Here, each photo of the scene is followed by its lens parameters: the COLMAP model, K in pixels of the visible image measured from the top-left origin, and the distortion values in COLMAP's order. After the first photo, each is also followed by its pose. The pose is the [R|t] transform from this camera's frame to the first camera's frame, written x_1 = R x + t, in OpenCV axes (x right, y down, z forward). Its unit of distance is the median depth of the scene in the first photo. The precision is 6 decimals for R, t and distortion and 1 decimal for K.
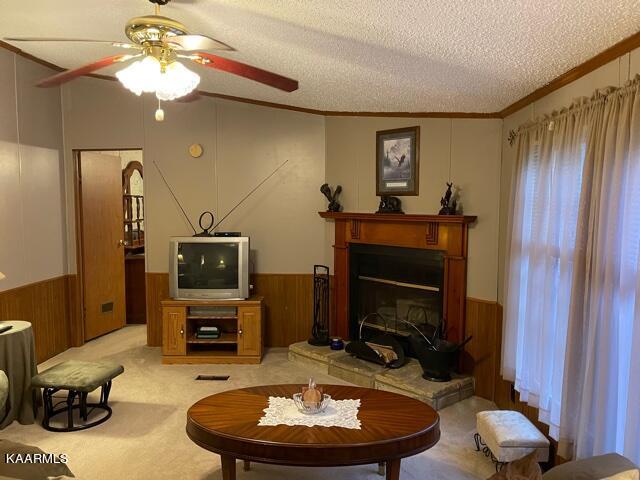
lens RADIAL K [[517.1, 0, 320.0], [0, 517.1, 244.8], [0, 0, 1]] dist [0.004811, 0.000596]
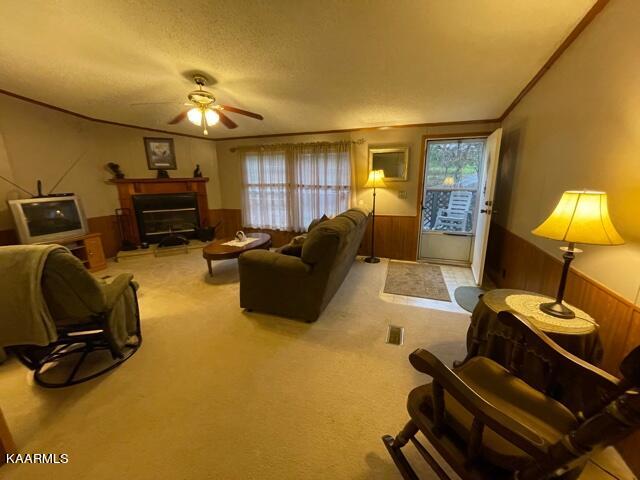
lens RADIAL K [[256.2, 0, 322.9], [0, 256.2, 239.7], [0, 0, 1]] dist [-0.002369, -0.000105]
pose [[0.265436, -0.239283, 0.933963, -0.747836], [0.103437, 0.970189, 0.219167, 0.022816], [-0.958564, 0.038432, 0.282274, 0.067674]]
